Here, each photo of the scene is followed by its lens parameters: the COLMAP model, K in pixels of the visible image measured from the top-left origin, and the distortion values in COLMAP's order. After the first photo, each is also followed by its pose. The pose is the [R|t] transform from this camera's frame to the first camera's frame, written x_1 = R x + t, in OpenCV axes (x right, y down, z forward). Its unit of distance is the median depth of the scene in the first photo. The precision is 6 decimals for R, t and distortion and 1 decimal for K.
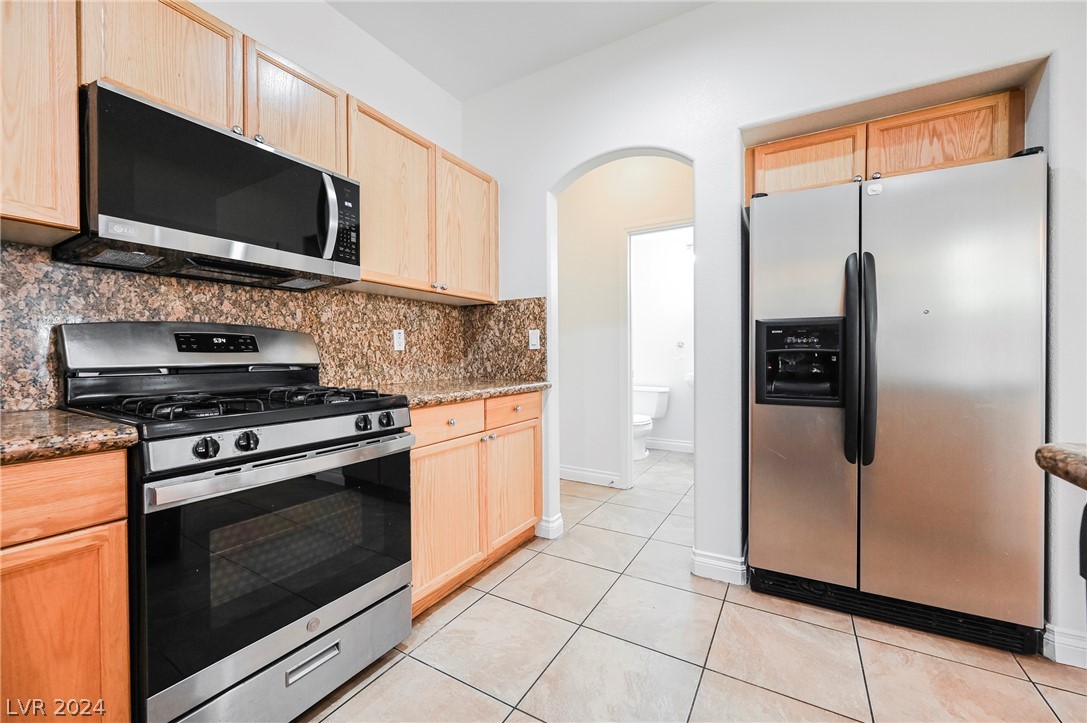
lens RADIAL K [[431.8, 0, 541.3], [0, 431.8, 360.0], [0, 0, 1]] dist [-0.002734, 0.000073]
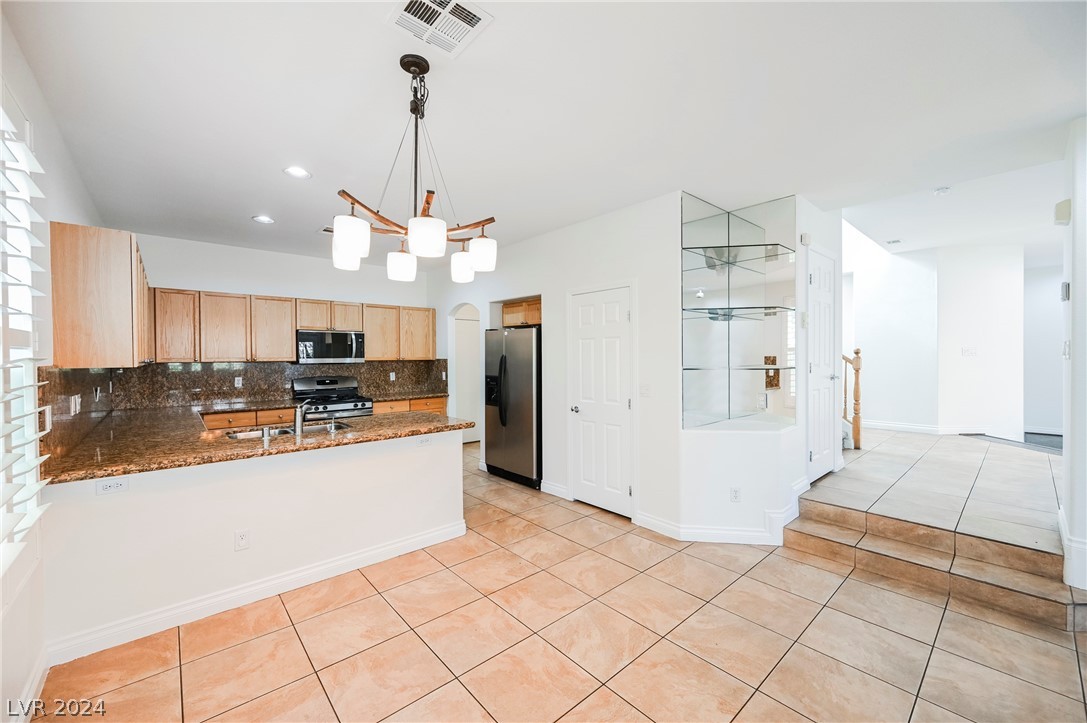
lens RADIAL K [[431.8, 0, 547.2], [0, 431.8, 360.7], [0, 0, 1]] dist [-0.002734, 0.000073]
pose [[0.951911, 0.003456, -0.306355, 1.292396], [-0.002149, 0.999987, 0.004602, -0.147502], [0.306367, -0.003722, 0.951906, -1.147386]]
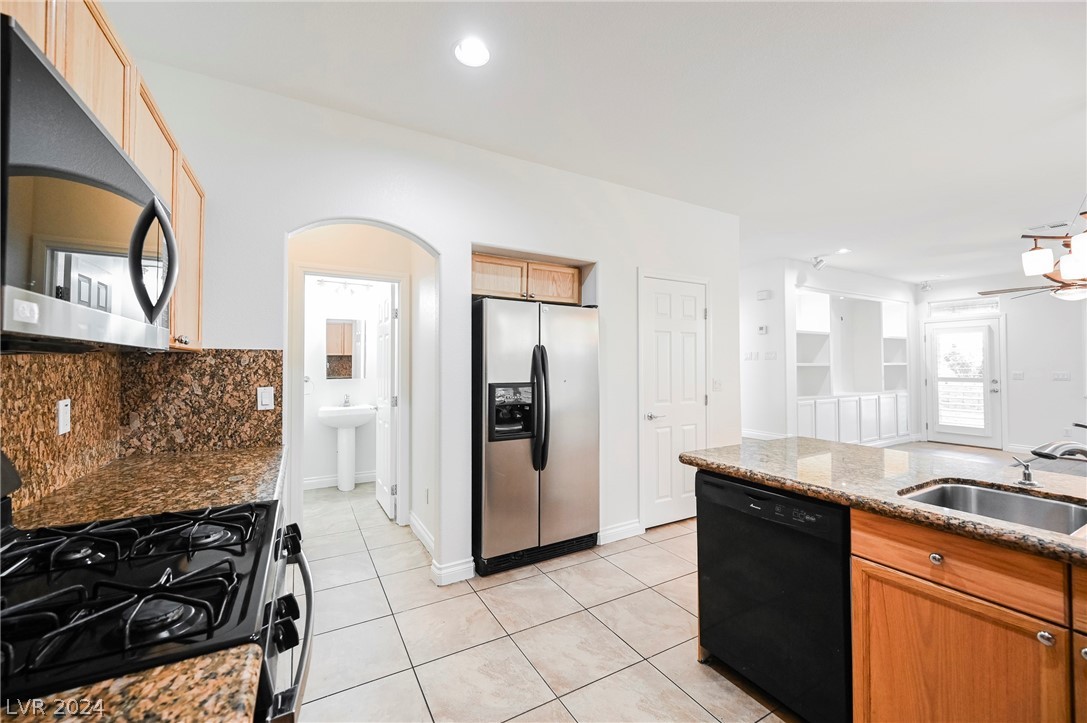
lens RADIAL K [[431.8, 0, 542.7], [0, 431.8, 357.2], [0, 0, 1]] dist [-0.002734, 0.000073]
pose [[0.499018, 0.022034, 0.866311, -0.489422], [0.006275, 0.999559, -0.029038, -0.101771], [-0.866569, 0.019927, 0.498660, 0.094558]]
